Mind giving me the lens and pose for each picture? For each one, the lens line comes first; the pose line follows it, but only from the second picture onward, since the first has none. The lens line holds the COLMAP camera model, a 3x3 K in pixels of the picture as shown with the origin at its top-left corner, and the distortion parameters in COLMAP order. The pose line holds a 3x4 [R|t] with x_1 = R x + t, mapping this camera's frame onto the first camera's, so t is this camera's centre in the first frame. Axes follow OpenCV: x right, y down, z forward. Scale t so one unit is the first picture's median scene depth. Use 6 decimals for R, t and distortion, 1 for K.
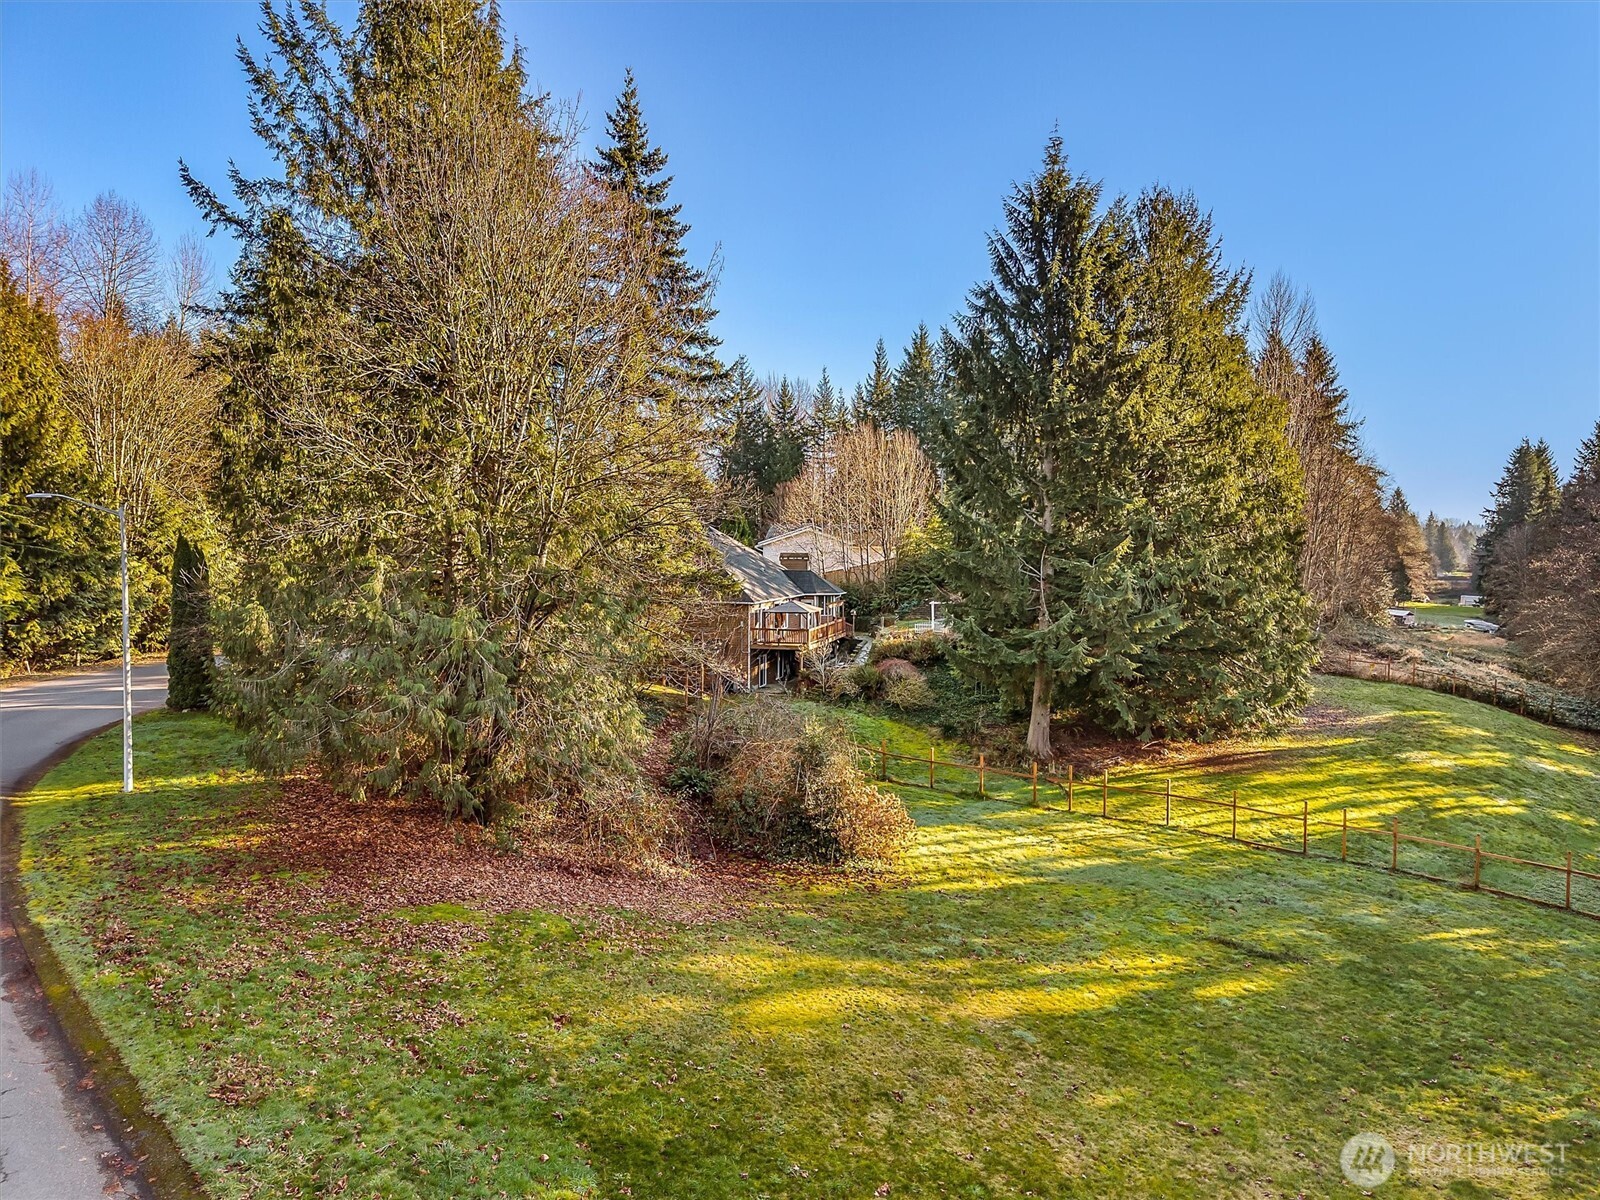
lens RADIAL K [[1172.2, 0, 842.5], [0, 1172.2, 605.1], [0, 0, 1]] dist [0.054304, -0.001713]
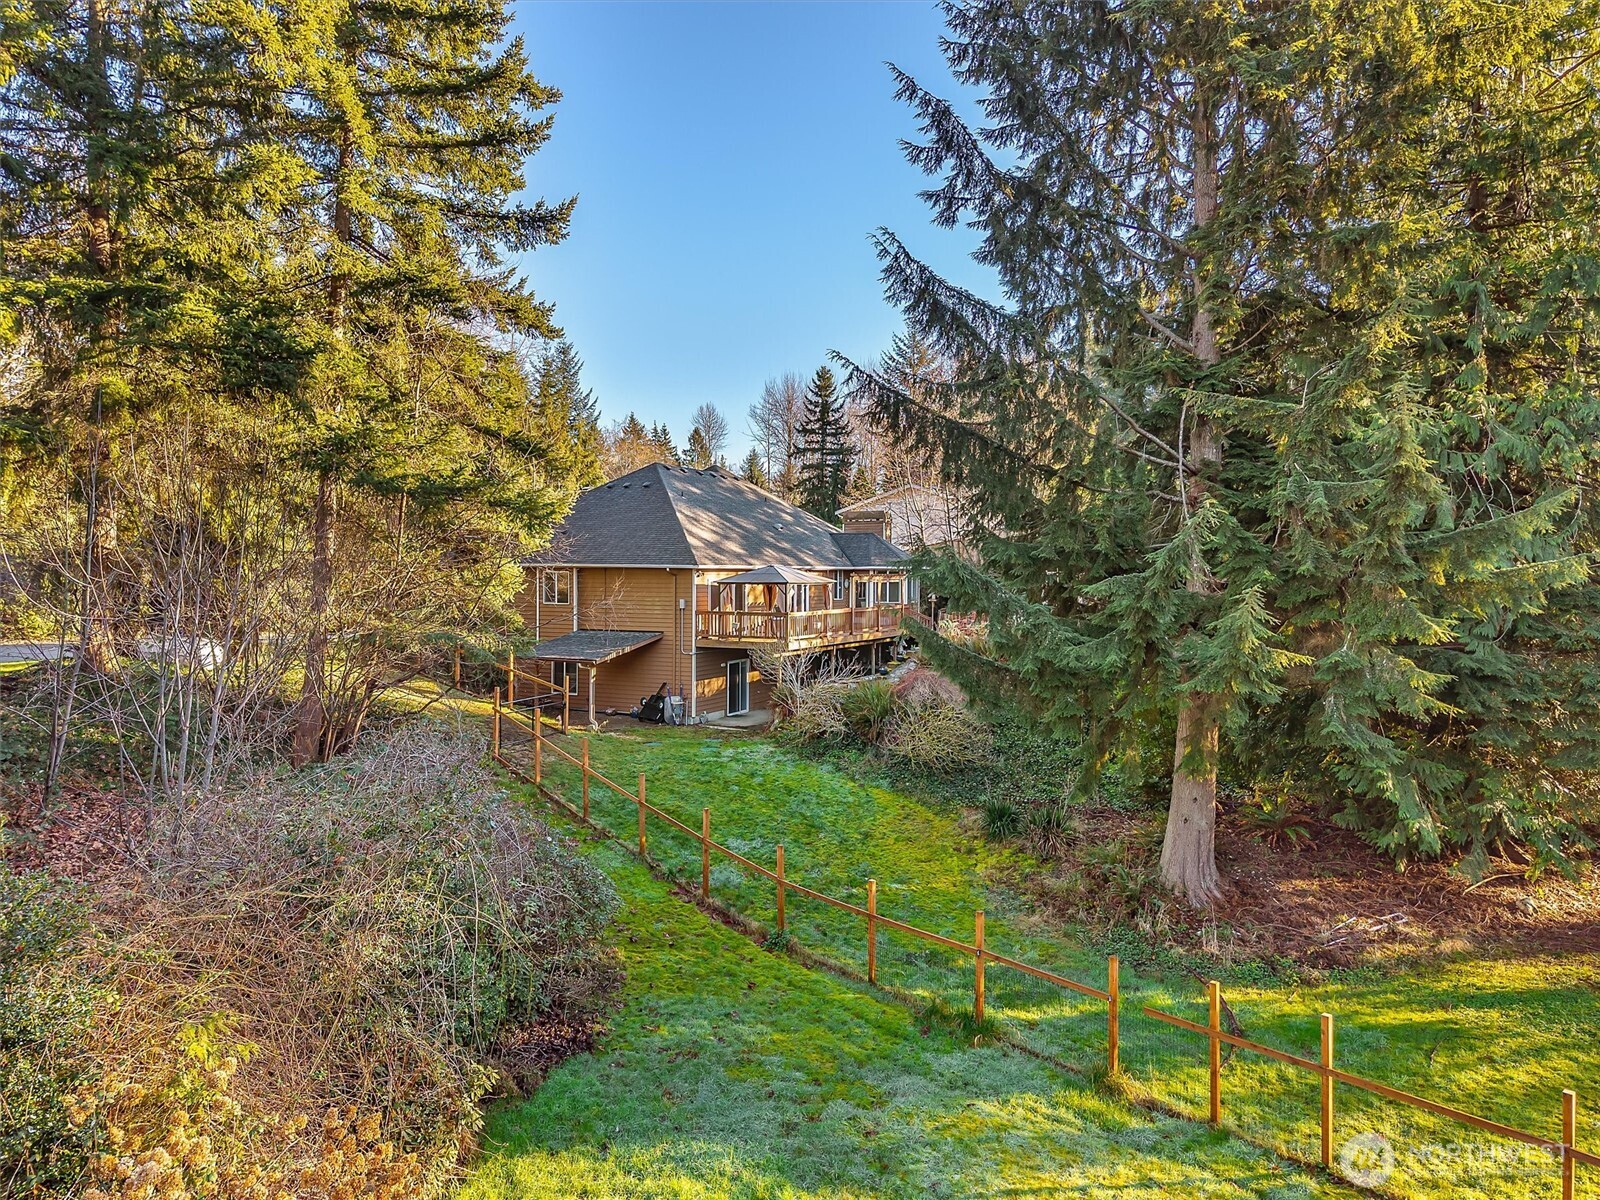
lens RADIAL K [[1172.2, 0, 842.5], [0, 1172.2, 605.1], [0, 0, 1]] dist [0.054304, -0.001713]
pose [[0.972084, -0.002827, -0.234615, 0.147591], [-0.001718, 0.999815, -0.019167, 0.033279], [0.234625, 0.019036, 0.971899, 0.566042]]
